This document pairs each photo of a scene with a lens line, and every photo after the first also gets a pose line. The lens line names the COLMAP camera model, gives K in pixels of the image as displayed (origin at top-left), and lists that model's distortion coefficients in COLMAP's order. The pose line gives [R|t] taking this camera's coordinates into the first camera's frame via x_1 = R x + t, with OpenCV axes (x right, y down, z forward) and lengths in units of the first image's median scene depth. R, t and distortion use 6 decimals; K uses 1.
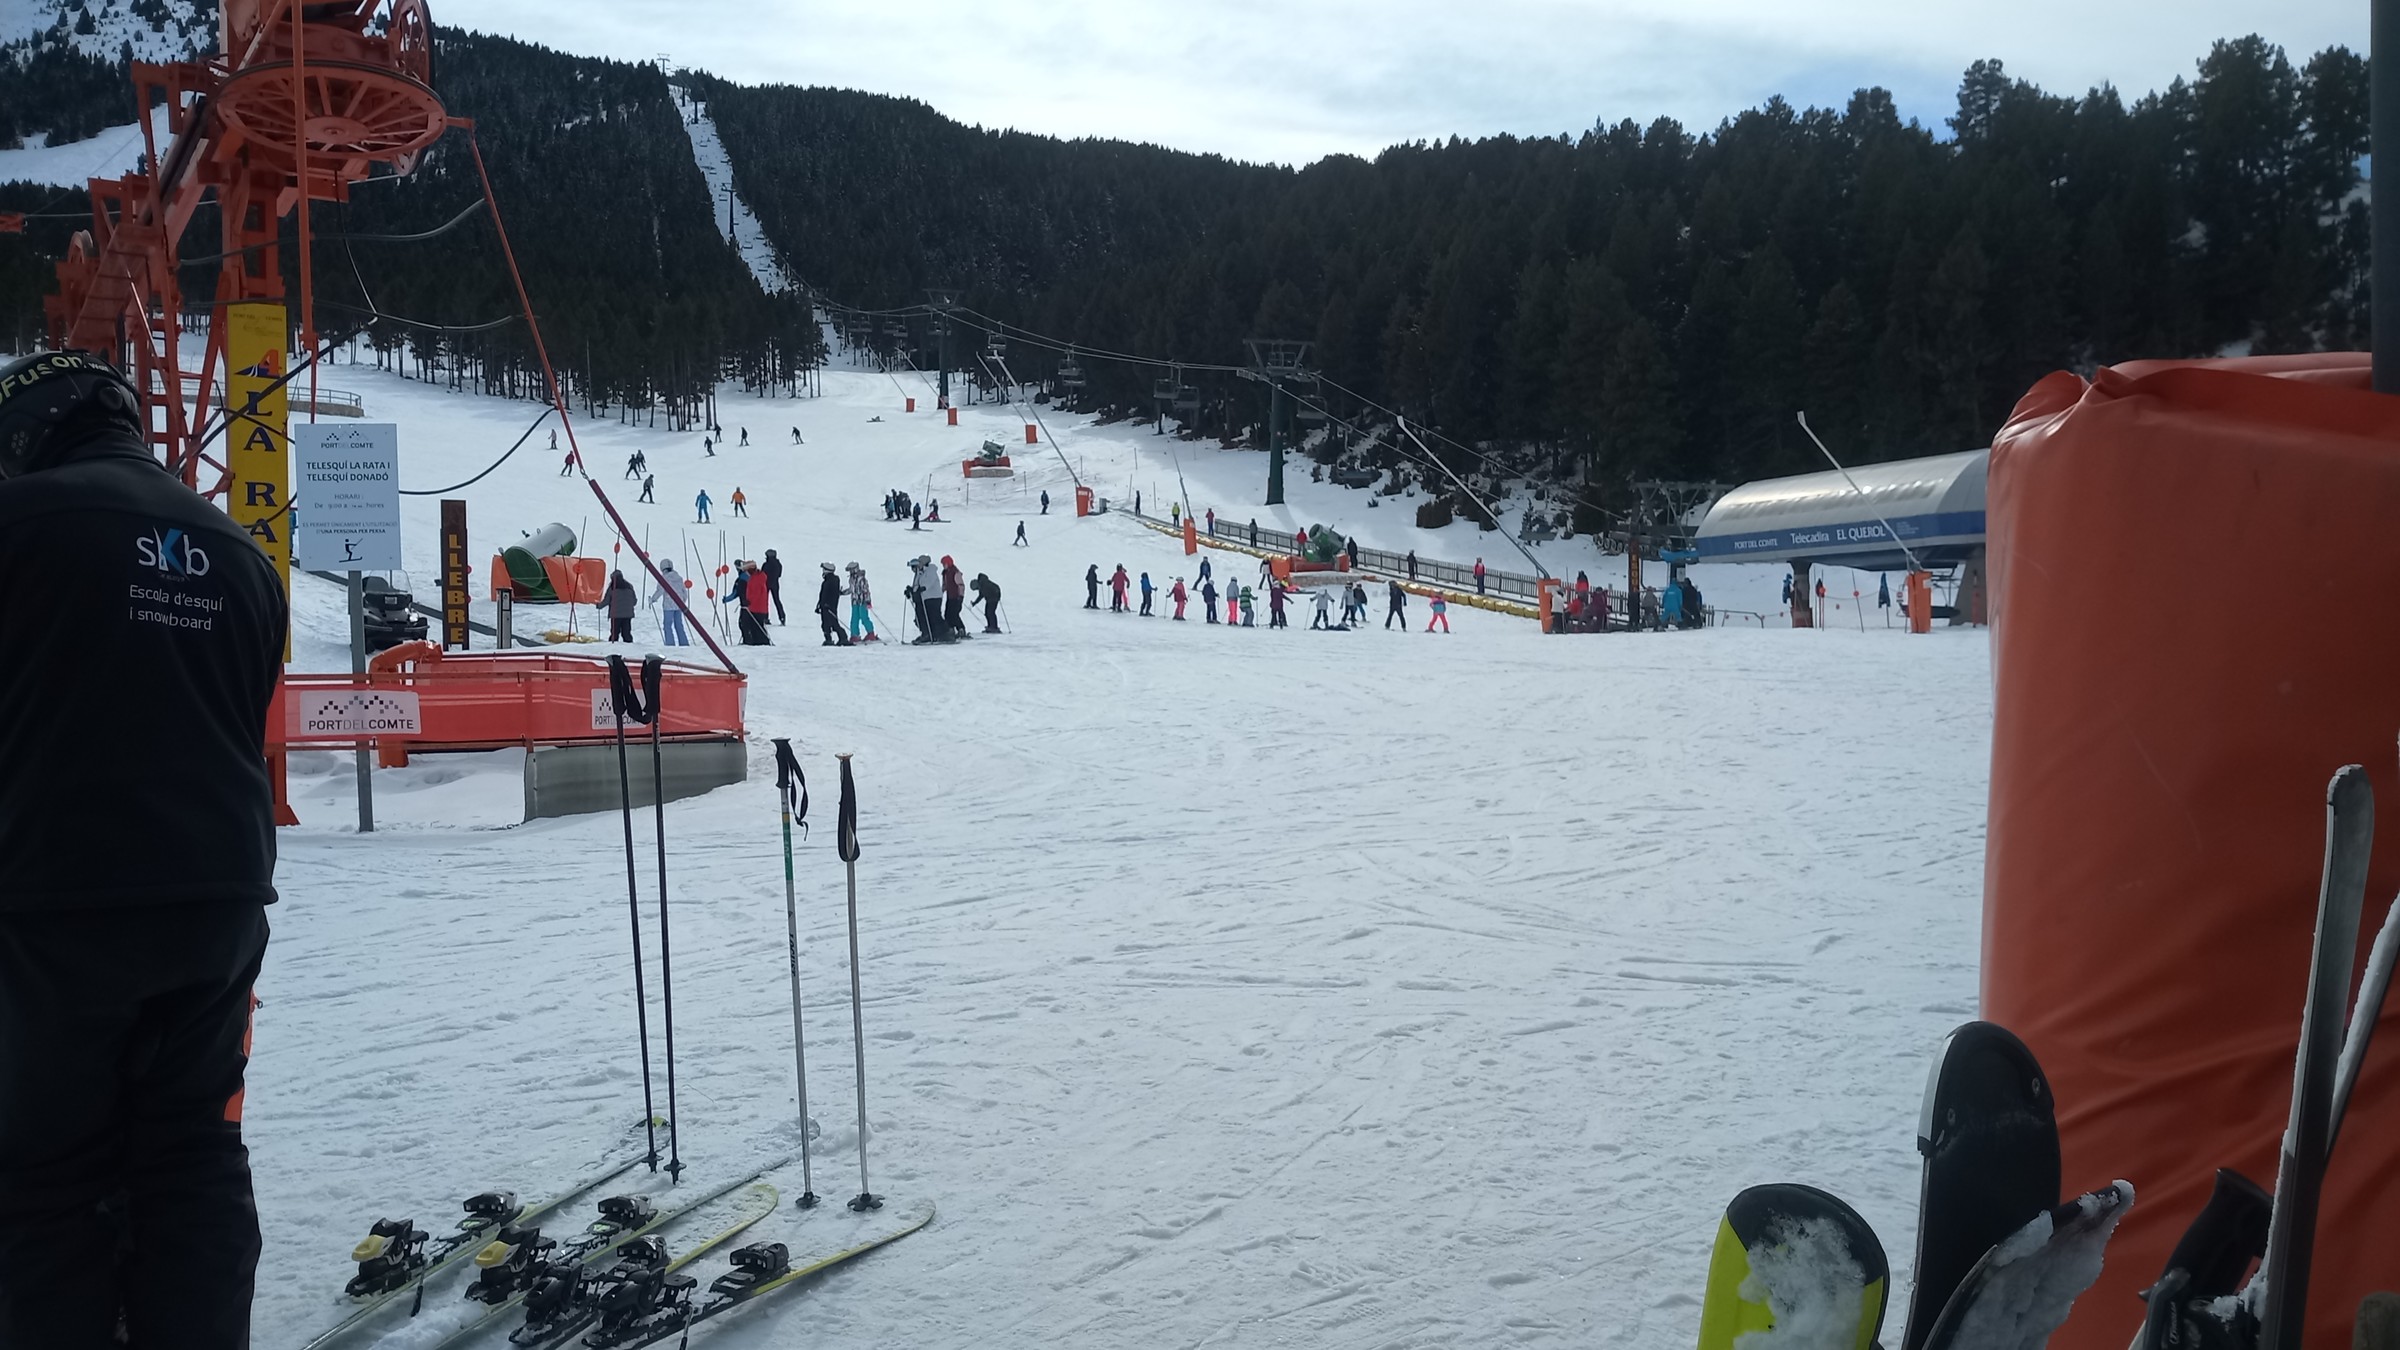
lens RADIAL K [[1734.2, 0, 1135.0], [0, 1734.2, 674.2], [0, 0, 1]] dist [-0.004851, 0.000856]
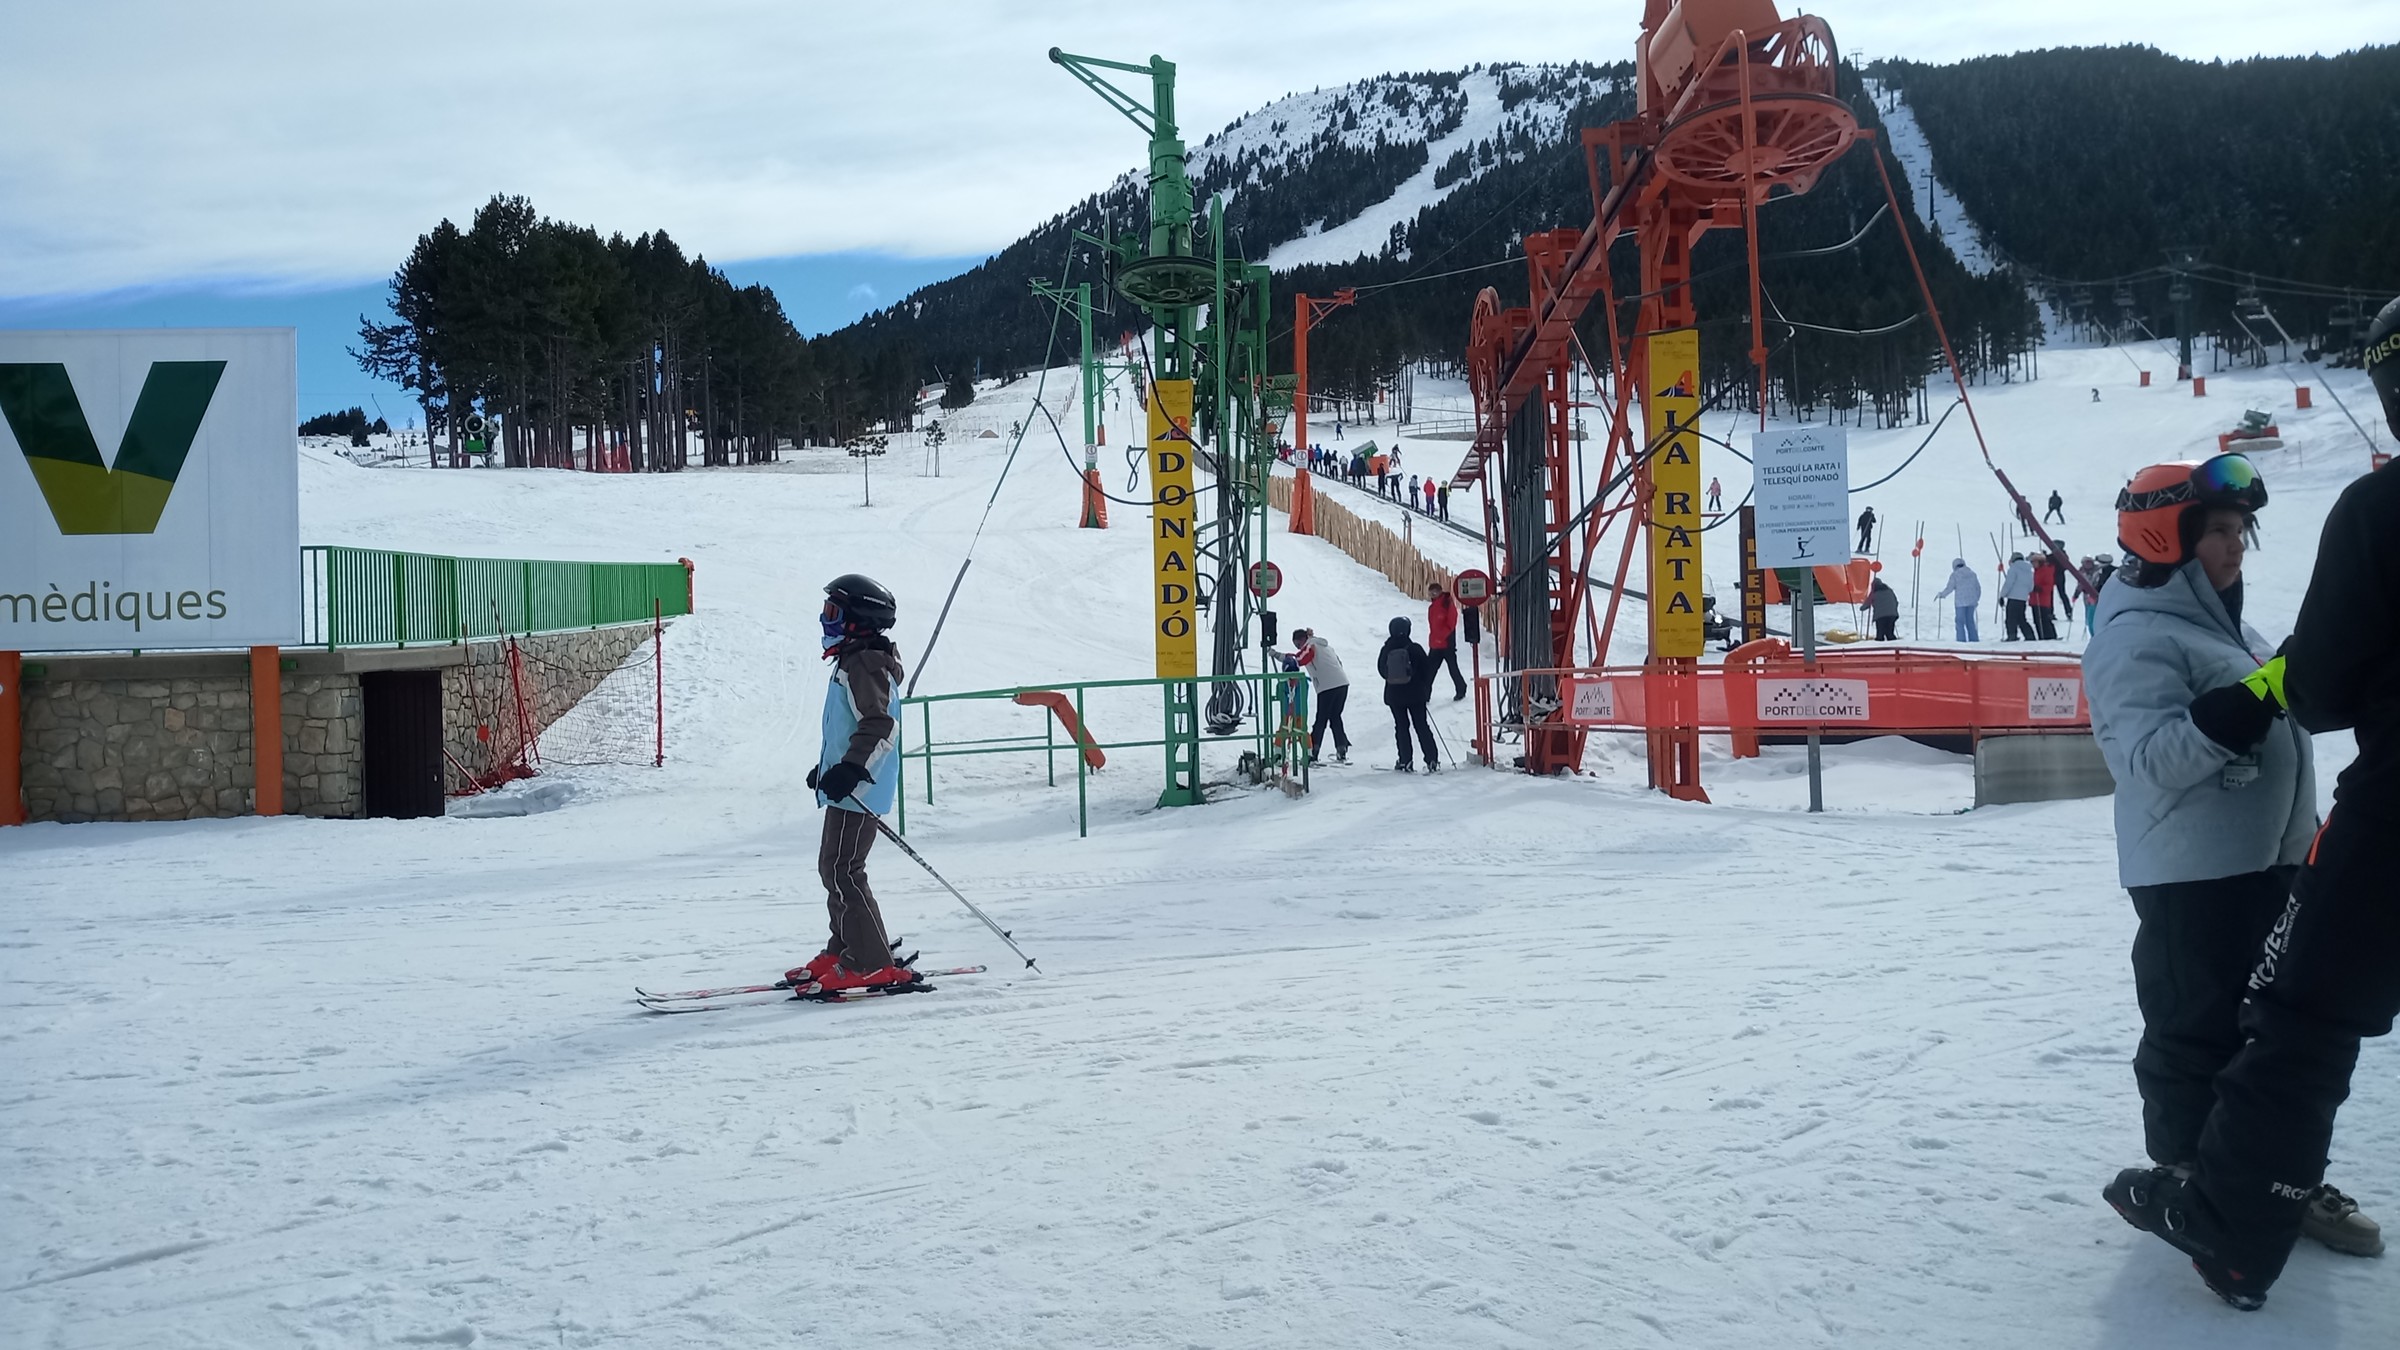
lens RADIAL K [[1734.2, 0, 1135.0], [0, 1734.2, 674.2], [0, 0, 1]] dist [-0.004851, 0.000856]
pose [[0.848317, -0.012968, -0.529330, -0.102927], [0.007798, 0.999898, -0.011999, 0.006783], [0.529431, 0.006051, 0.848331, -0.051779]]
